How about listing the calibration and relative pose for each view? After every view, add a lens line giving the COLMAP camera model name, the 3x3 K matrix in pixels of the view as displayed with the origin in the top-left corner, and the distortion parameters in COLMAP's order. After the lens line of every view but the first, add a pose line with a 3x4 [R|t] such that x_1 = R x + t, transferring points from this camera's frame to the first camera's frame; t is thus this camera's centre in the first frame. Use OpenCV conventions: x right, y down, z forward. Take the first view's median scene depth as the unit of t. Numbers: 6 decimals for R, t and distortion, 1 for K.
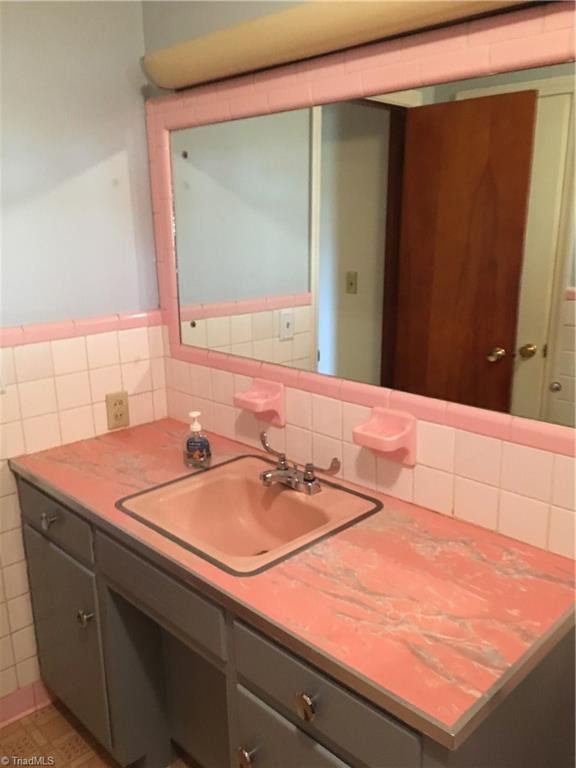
lens RADIAL K [[642.0, 0, 286.8], [0, 642.0, 384.4], [0, 0, 1]] dist [0.008212, -0.007893]
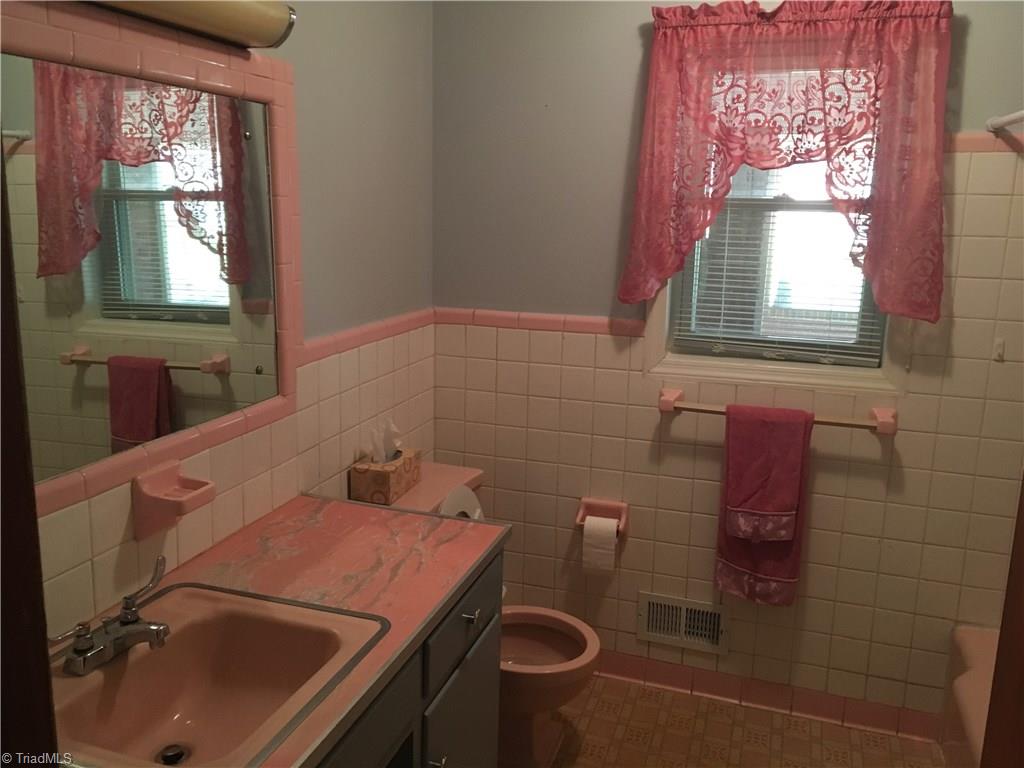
lens RADIAL K [[855.9, 0, 509.6], [0, 855.9, 383.2], [0, 0, 1]] dist [0.008212, -0.007893]
pose [[-0.470287, -0.176562, 0.864671, -1.167252], [0.206010, 0.930749, 0.302102, -0.357037], [-0.858132, 0.320205, -0.401346, 1.264359]]
